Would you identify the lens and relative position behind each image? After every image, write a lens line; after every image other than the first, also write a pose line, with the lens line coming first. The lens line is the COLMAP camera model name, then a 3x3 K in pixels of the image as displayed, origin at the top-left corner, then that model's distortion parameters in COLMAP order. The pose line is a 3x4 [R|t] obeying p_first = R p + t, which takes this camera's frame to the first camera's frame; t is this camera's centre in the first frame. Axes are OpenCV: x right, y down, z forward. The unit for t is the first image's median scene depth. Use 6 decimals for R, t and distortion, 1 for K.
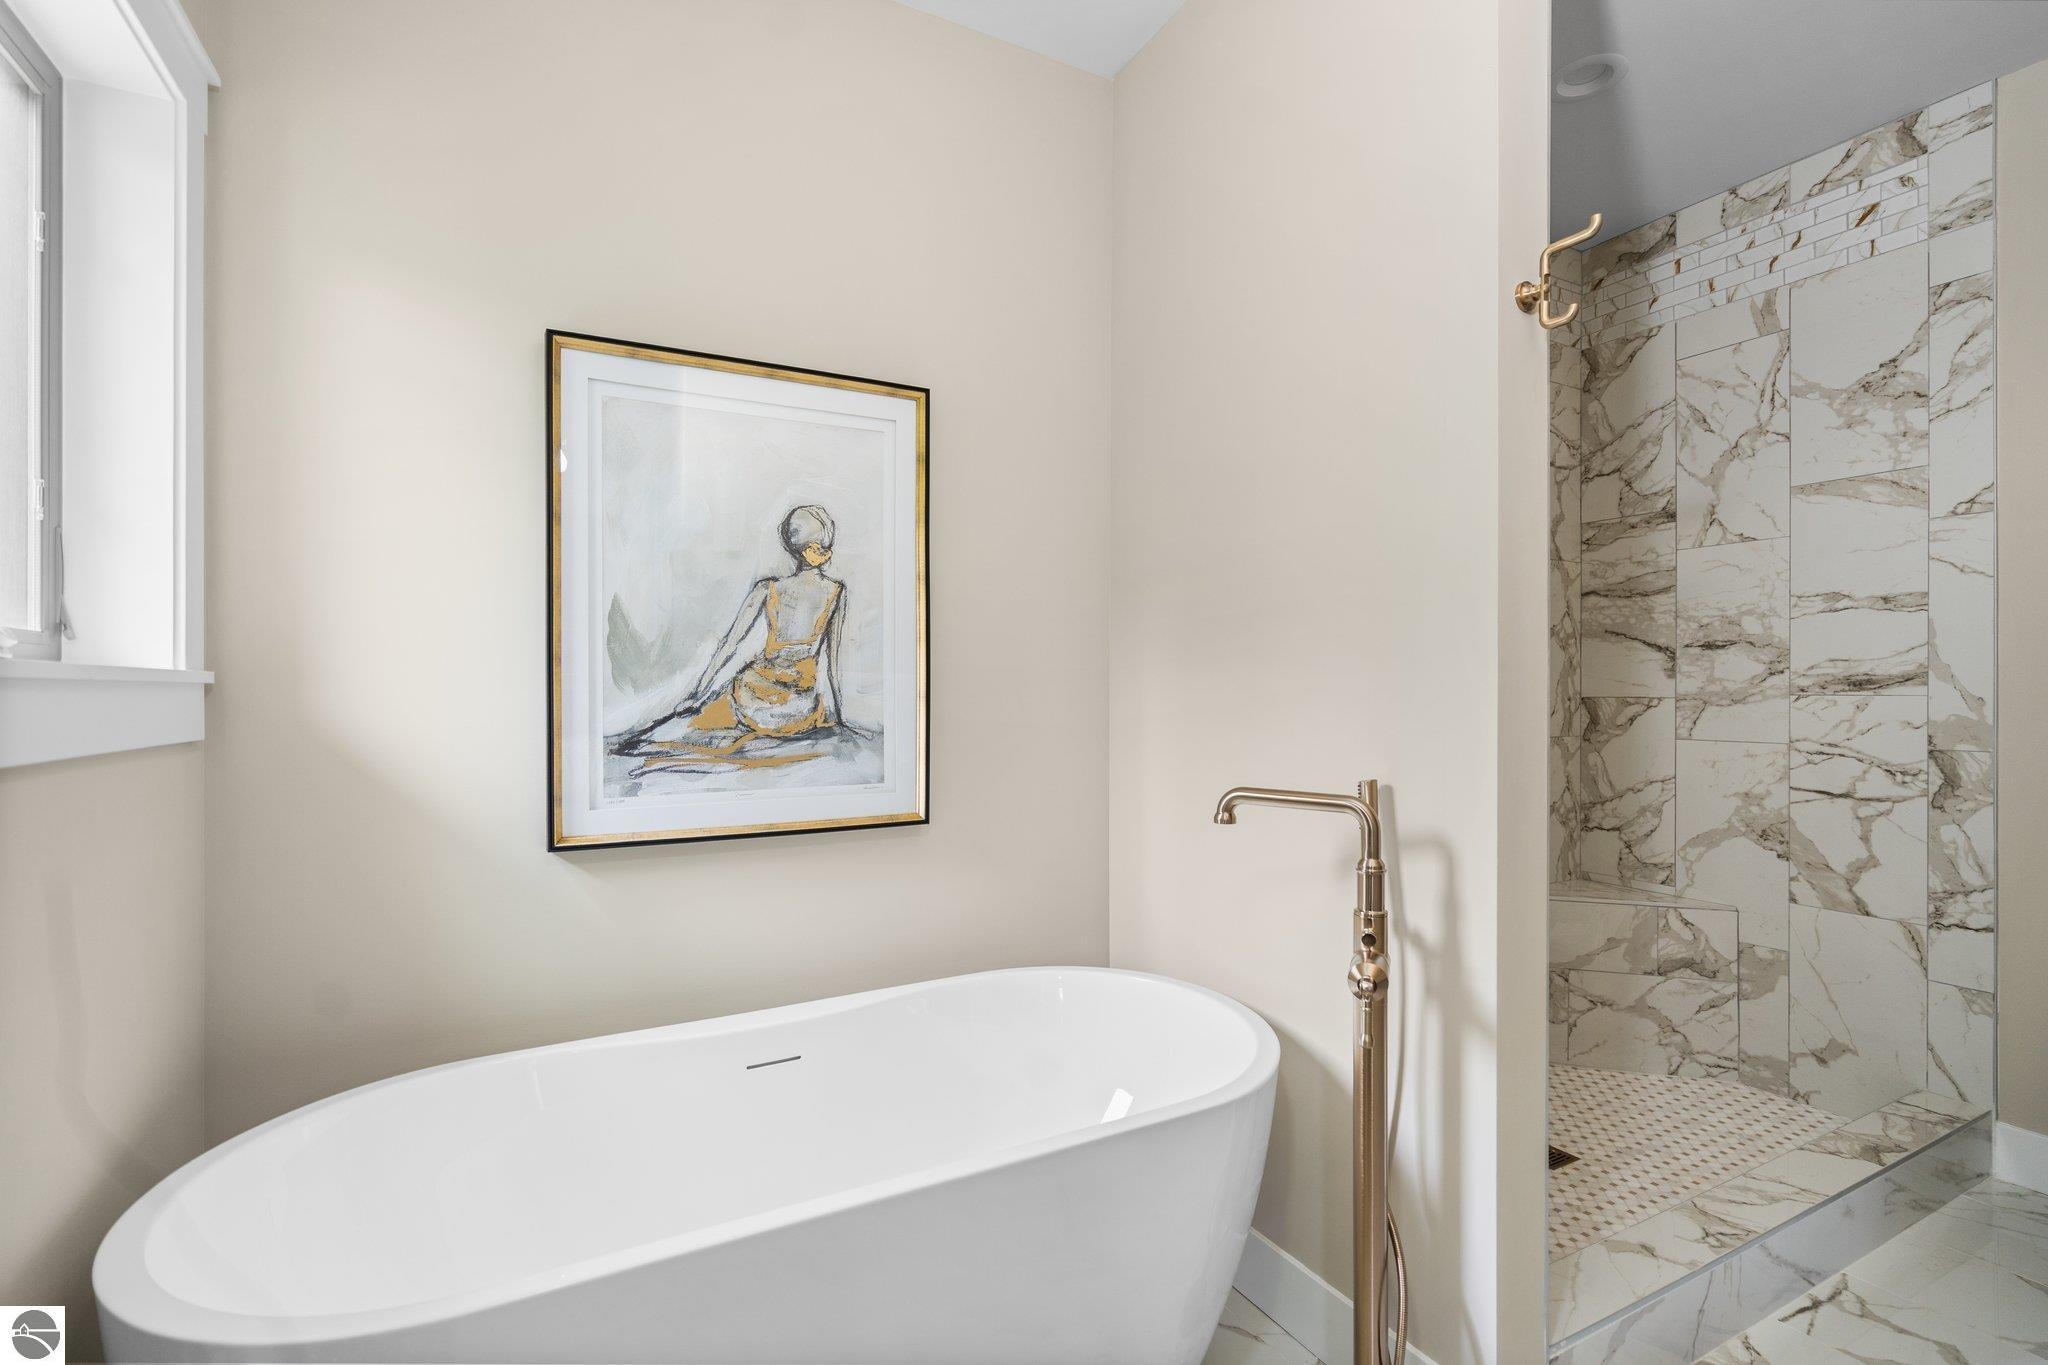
lens RADIAL K [[929.6, 0, 1030.0], [0, 929.6, 692.7], [0, 0, 1]] dist [0.001027, -0.000257]
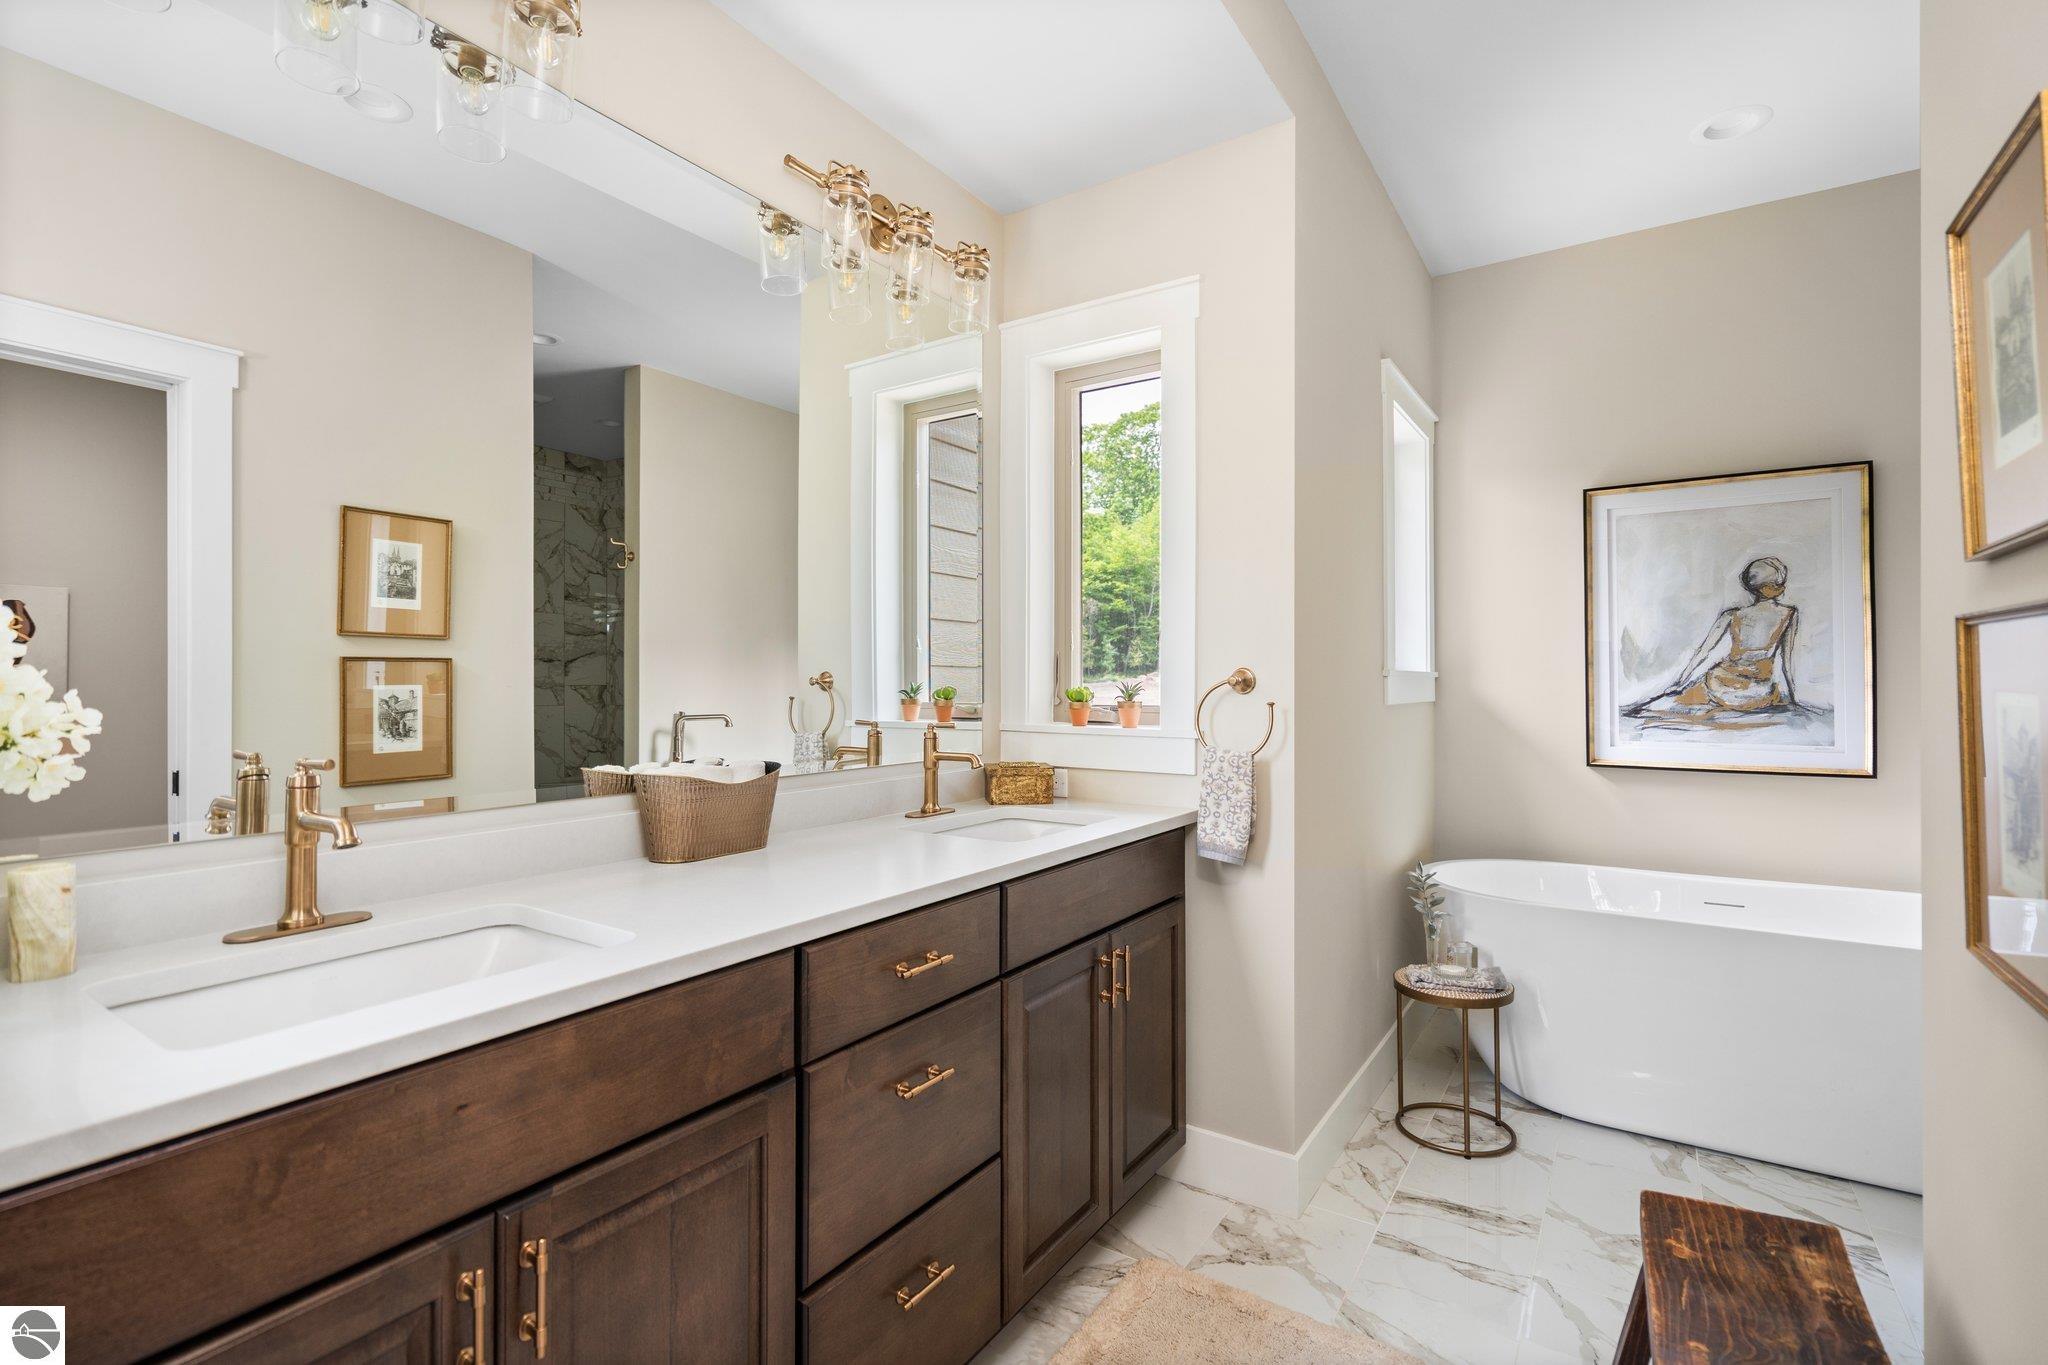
lens RADIAL K [[929.6, 0, 1021.0], [0, 929.6, 663.0], [0, 0, 1]] dist [0.001027, -0.000257]
pose [[0.484939, -0.006175, -0.874526, 0.501664], [0.007039, 0.999970, -0.003157, -0.035086], [0.874520, -0.004625, 0.484968, -0.798748]]
